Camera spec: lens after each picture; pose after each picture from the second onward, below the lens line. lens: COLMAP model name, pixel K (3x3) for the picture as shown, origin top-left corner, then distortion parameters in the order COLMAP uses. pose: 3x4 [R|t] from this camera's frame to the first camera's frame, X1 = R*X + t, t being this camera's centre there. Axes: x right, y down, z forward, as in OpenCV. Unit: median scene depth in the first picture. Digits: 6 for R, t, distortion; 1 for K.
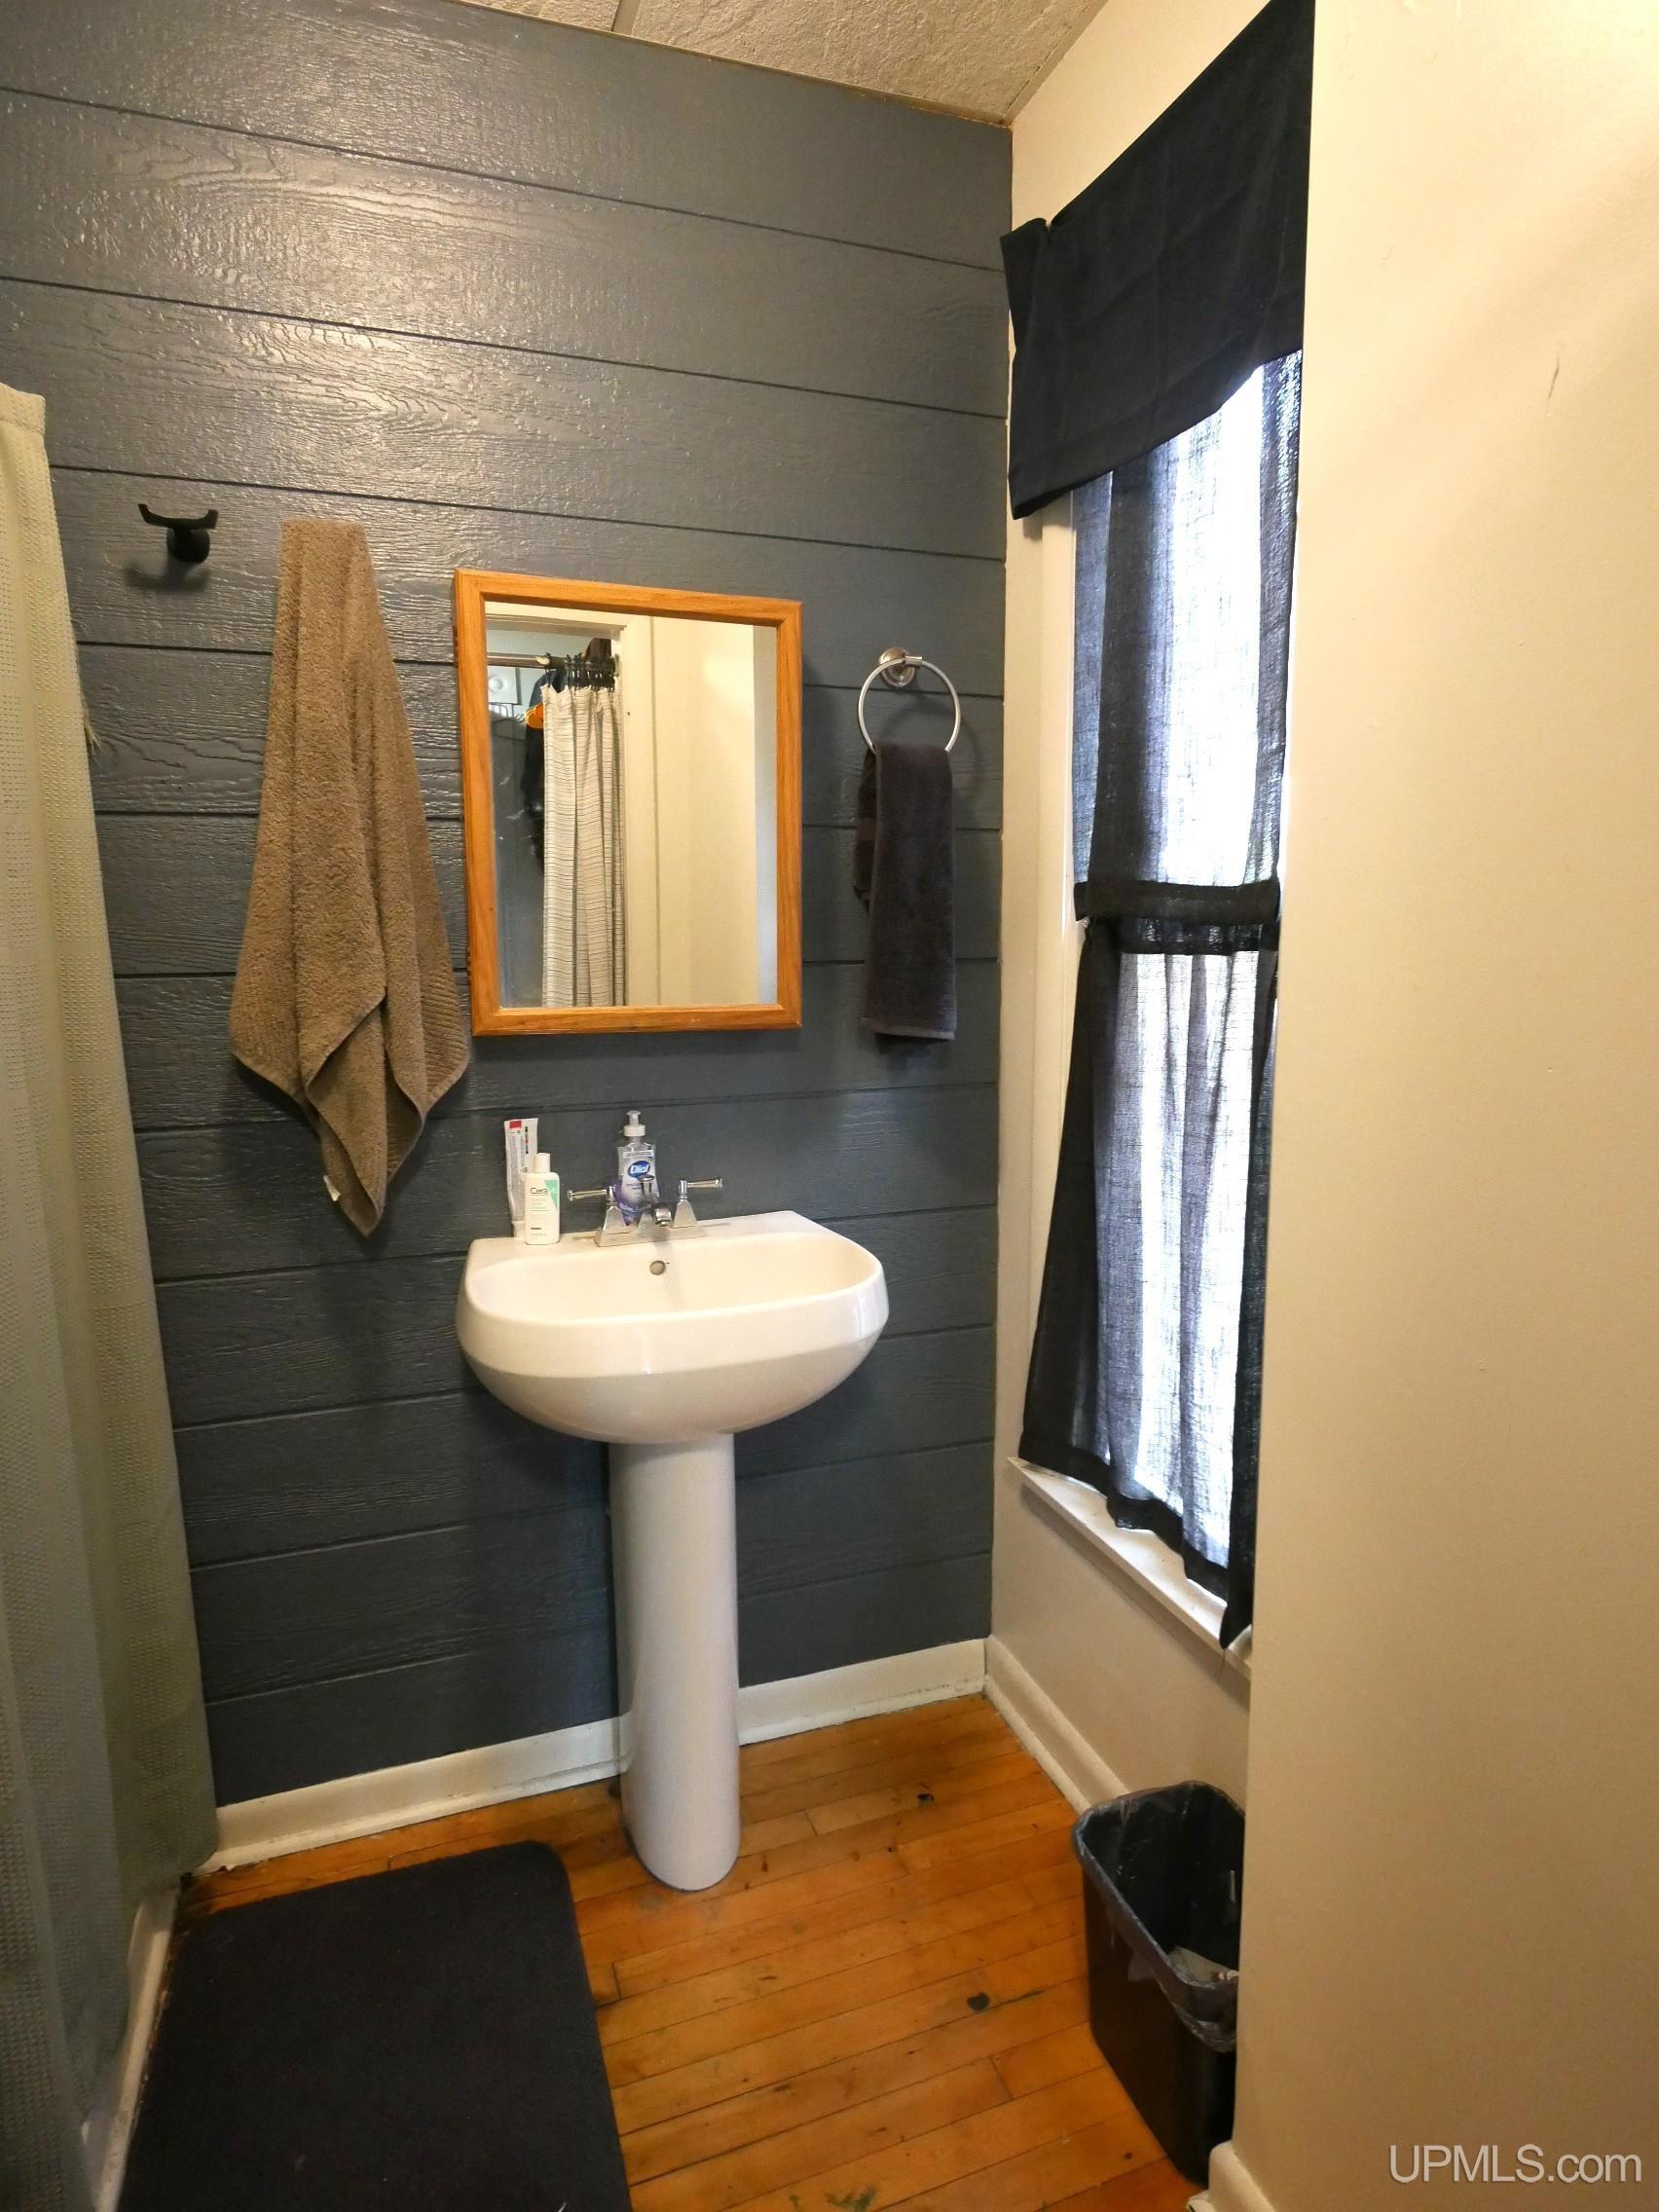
lens RADIAL K [[1255.3, 0, 832.1], [0, 1255.3, 1101.5], [0, 0, 1]] dist [-0.002219, 0.000450]
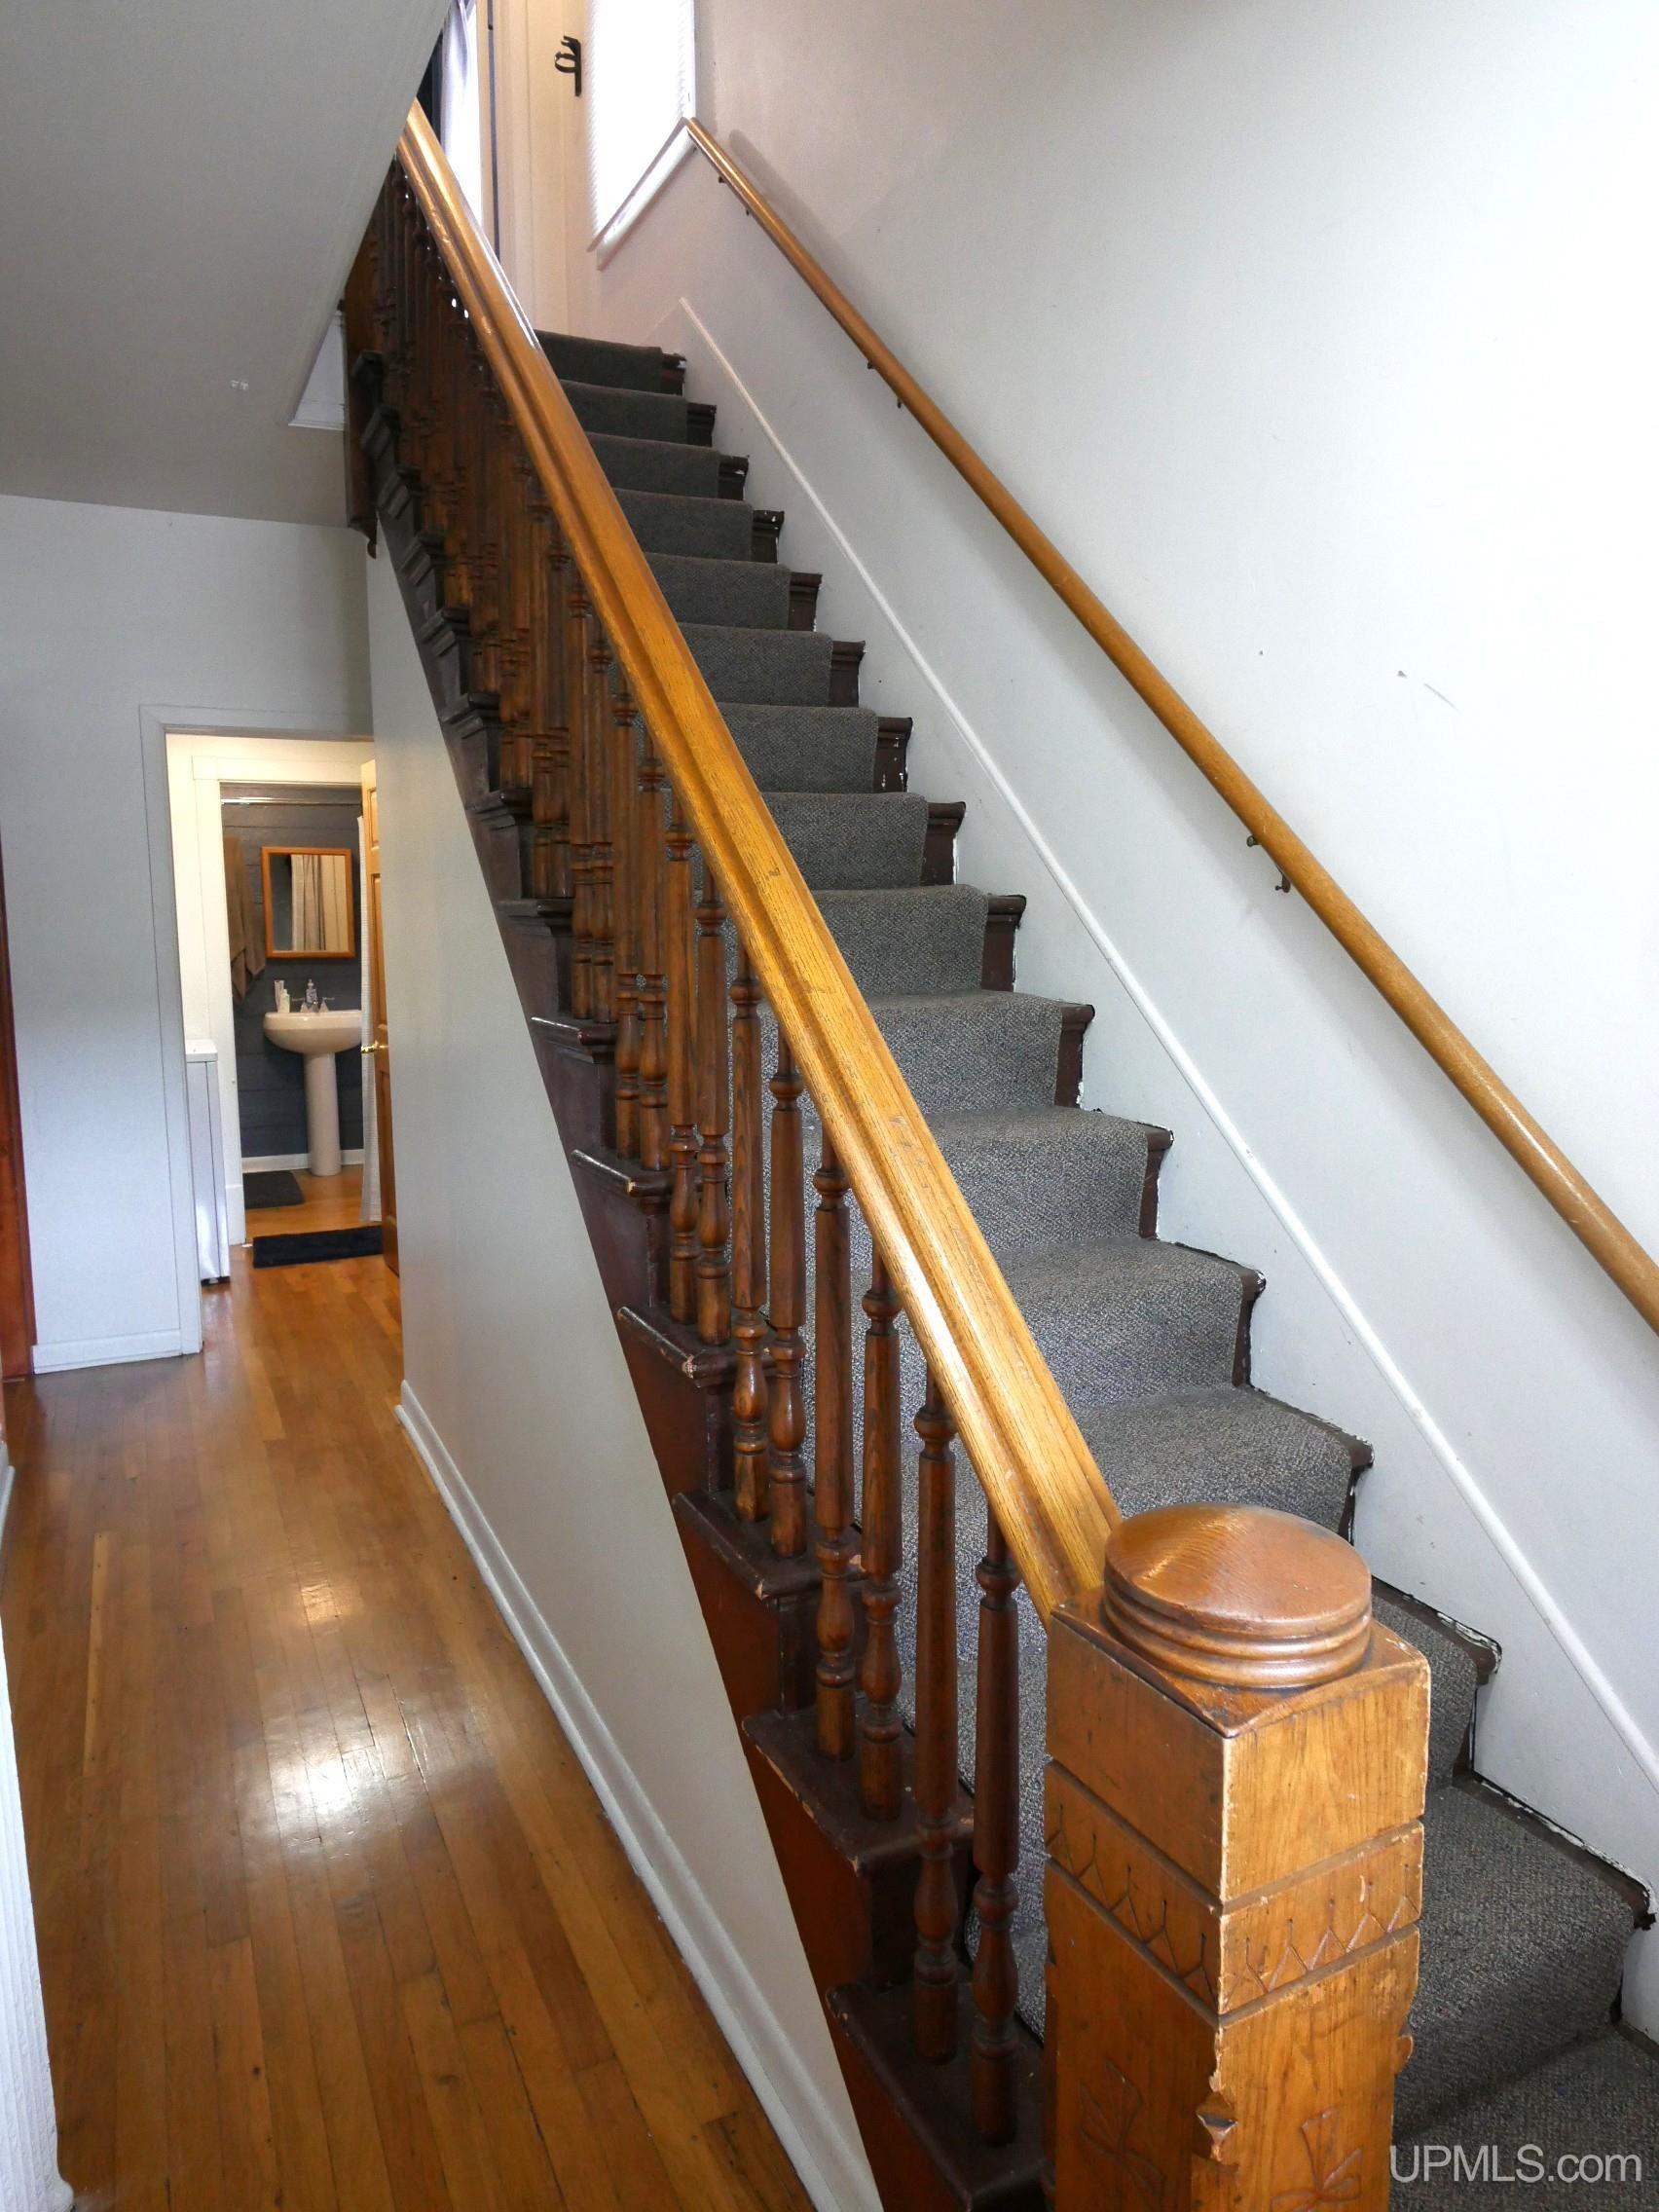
lens RADIAL K [[1430.8, 0, 829.5], [0, 1430.8, 1106.0], [0, 0, 1]] dist [-0.022669, -0.000126]
pose [[0.994565, -0.012998, 0.103305, 1.038183], [0.013771, 0.999882, -0.006769, 0.482742], [-0.103205, 0.008154, 0.994627, -3.752693]]
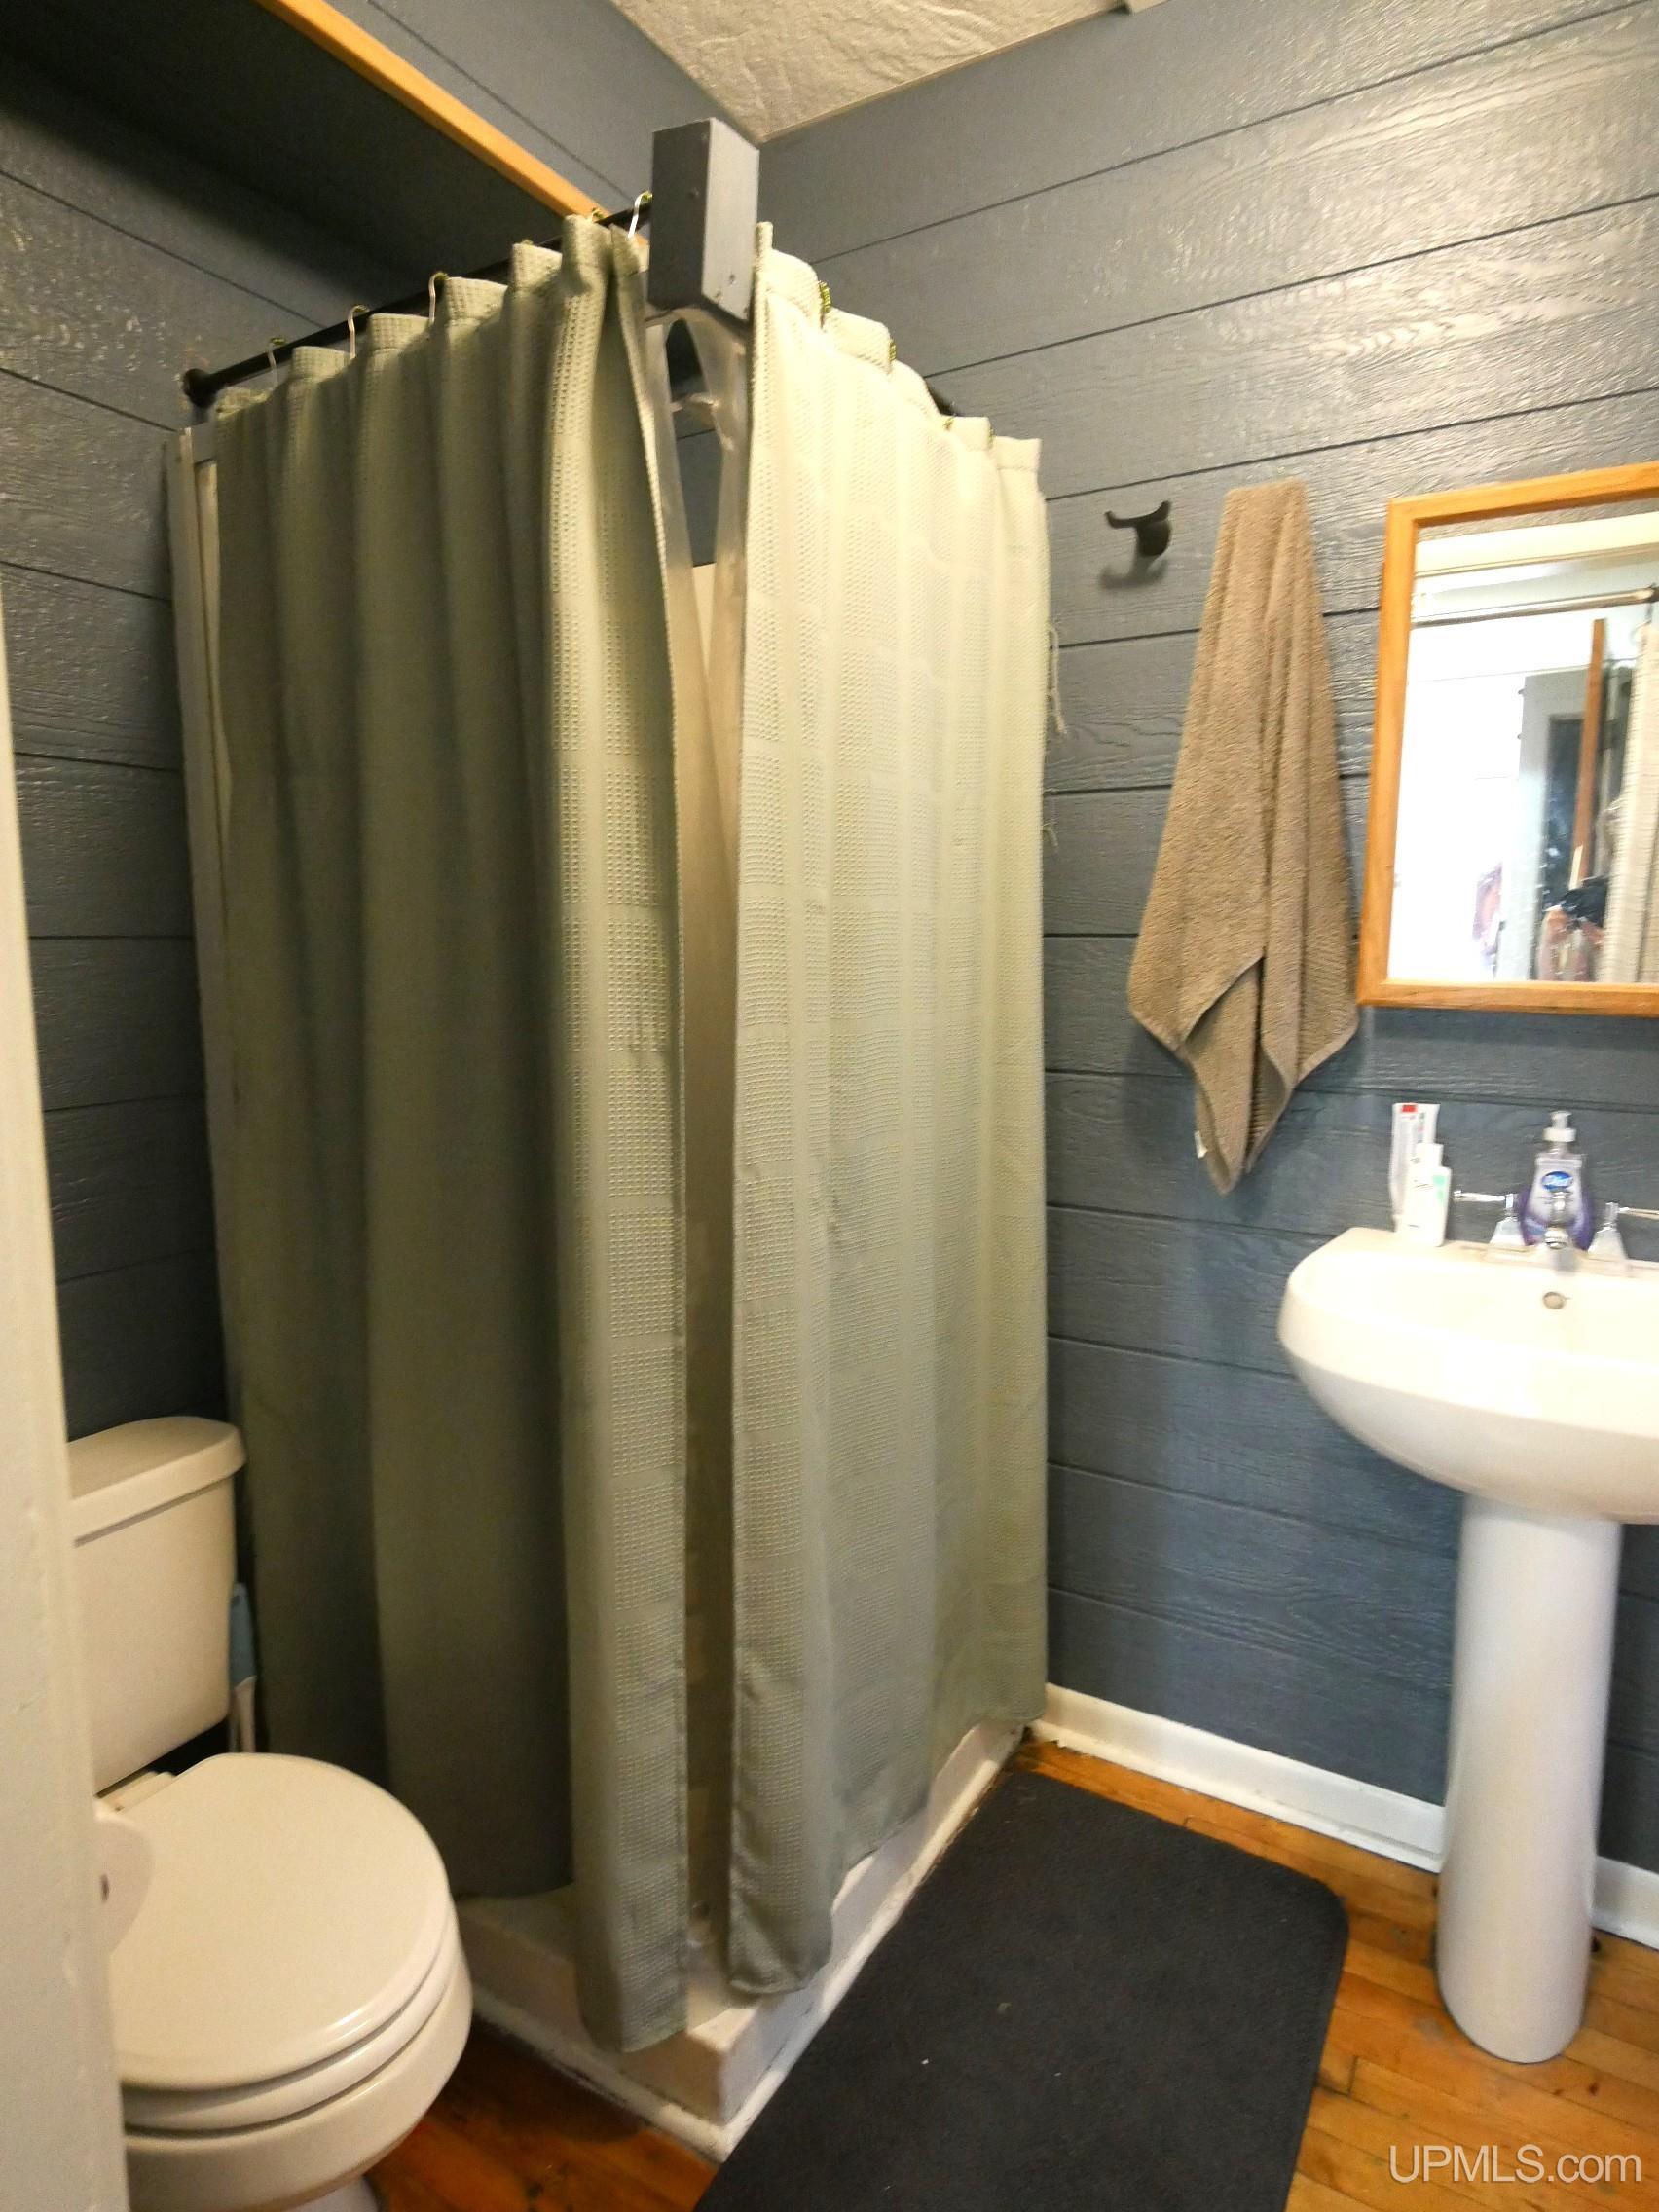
lens RADIAL K [[1255.3, 0, 832.1], [0, 1255.3, 1101.5], [0, 0, 1]] dist [-0.002219, 0.000450]
pose [[0.634320, 0.111569, -0.764978, 0.187697], [-0.116848, 0.991999, 0.047789, 0.019829], [0.764189, 0.059072, 0.642281, 0.107629]]
